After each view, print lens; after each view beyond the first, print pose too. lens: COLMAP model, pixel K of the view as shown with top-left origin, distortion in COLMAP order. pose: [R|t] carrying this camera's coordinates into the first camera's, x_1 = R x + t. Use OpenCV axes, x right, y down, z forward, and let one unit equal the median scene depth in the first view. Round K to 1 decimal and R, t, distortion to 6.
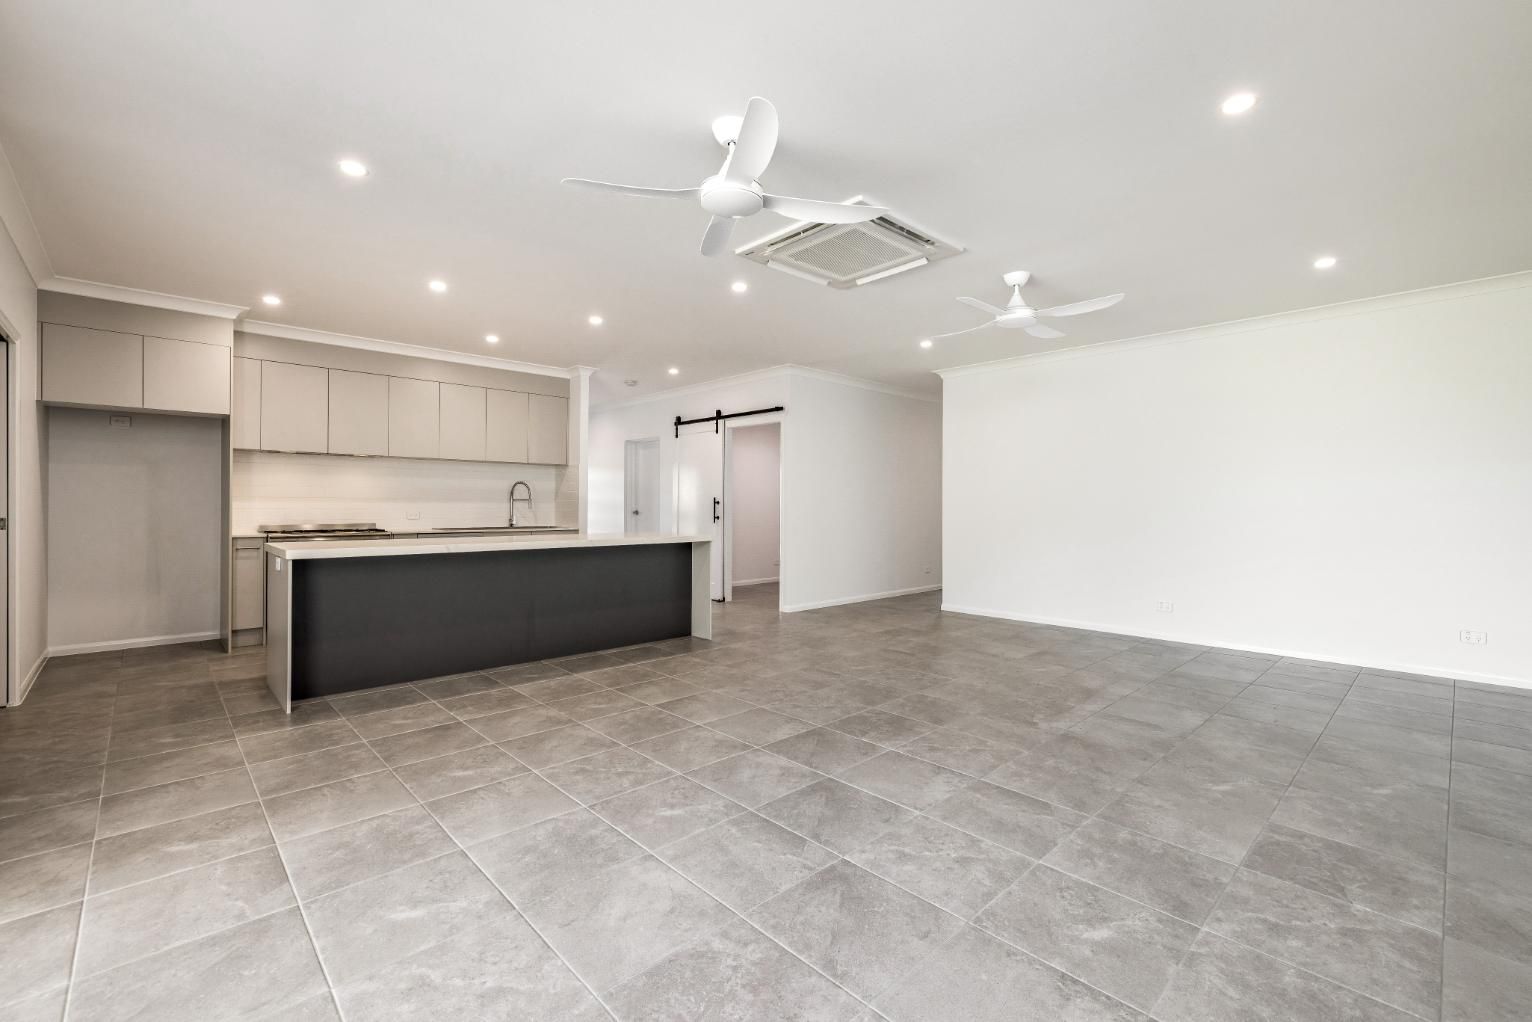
lens RADIAL K [[633.3, 0, 759.2], [0, 633.3, 514.3], [0, 0, 1]] dist [-0.002608, 0.000443]
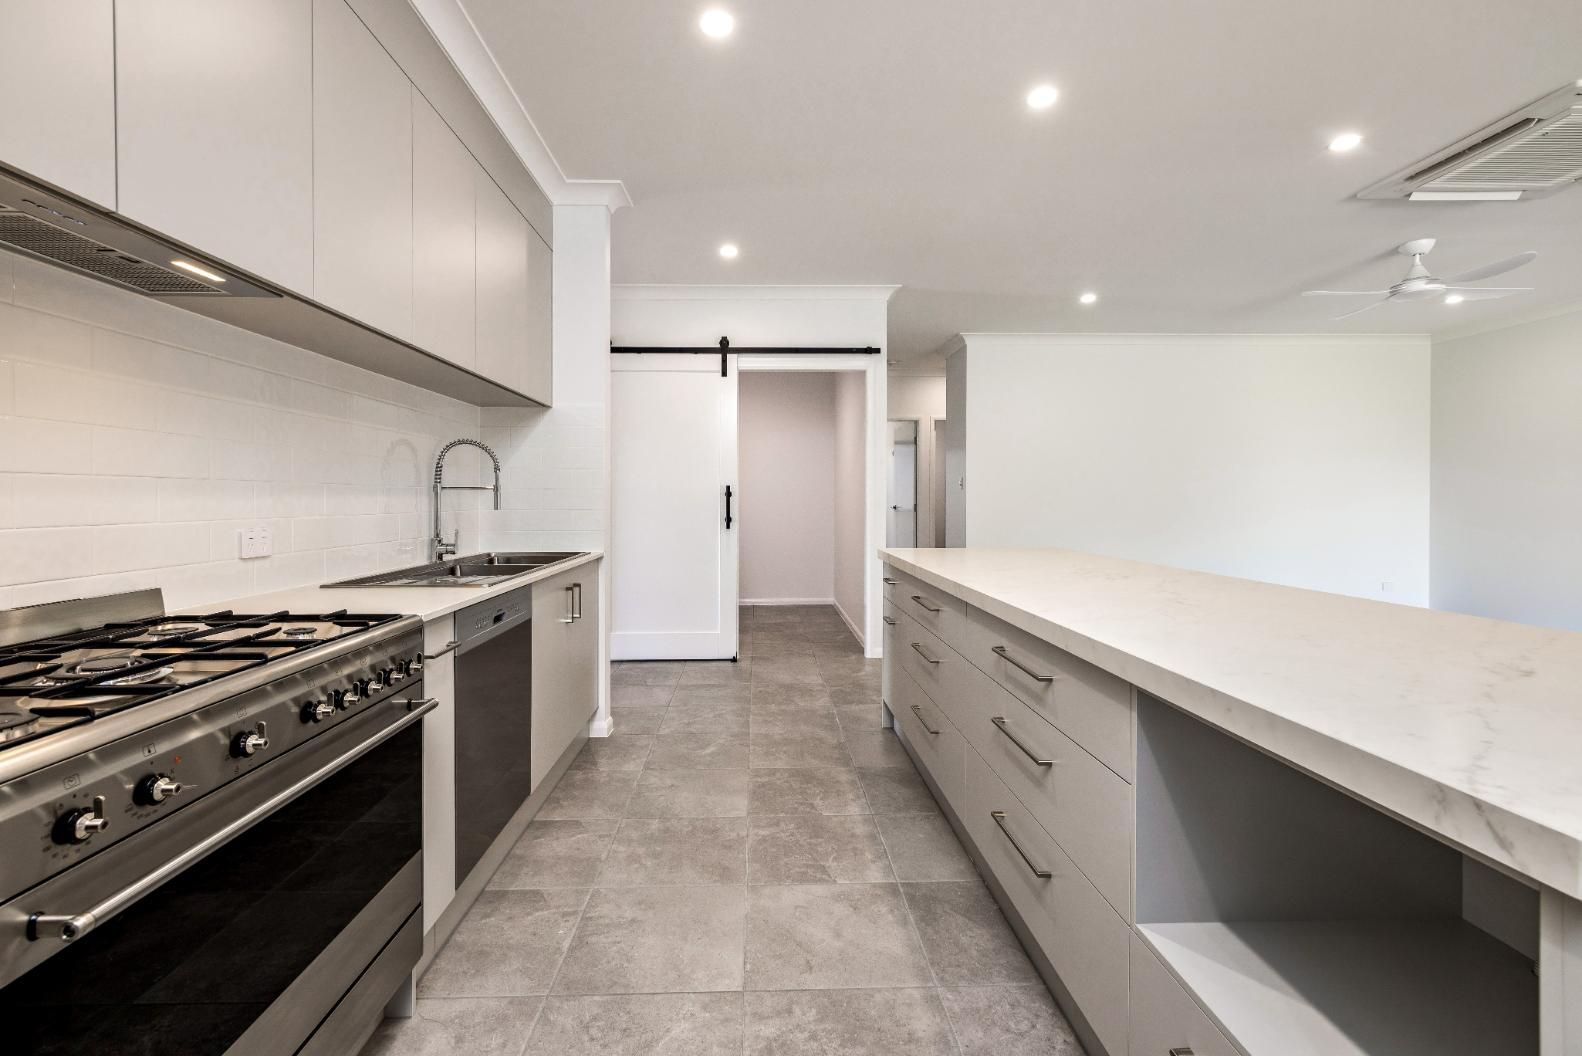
lens RADIAL K [[684.1, 0, 771.1], [0, 684.1, 499.4], [0, 0, 1]] dist [0.004211, 0.001347]
pose [[0.664148, -0.008479, 0.747553, -0.476097], [0.021226, 0.999746, -0.007518, -0.007780], [-0.747300, 0.020860, 0.664159, 0.508853]]
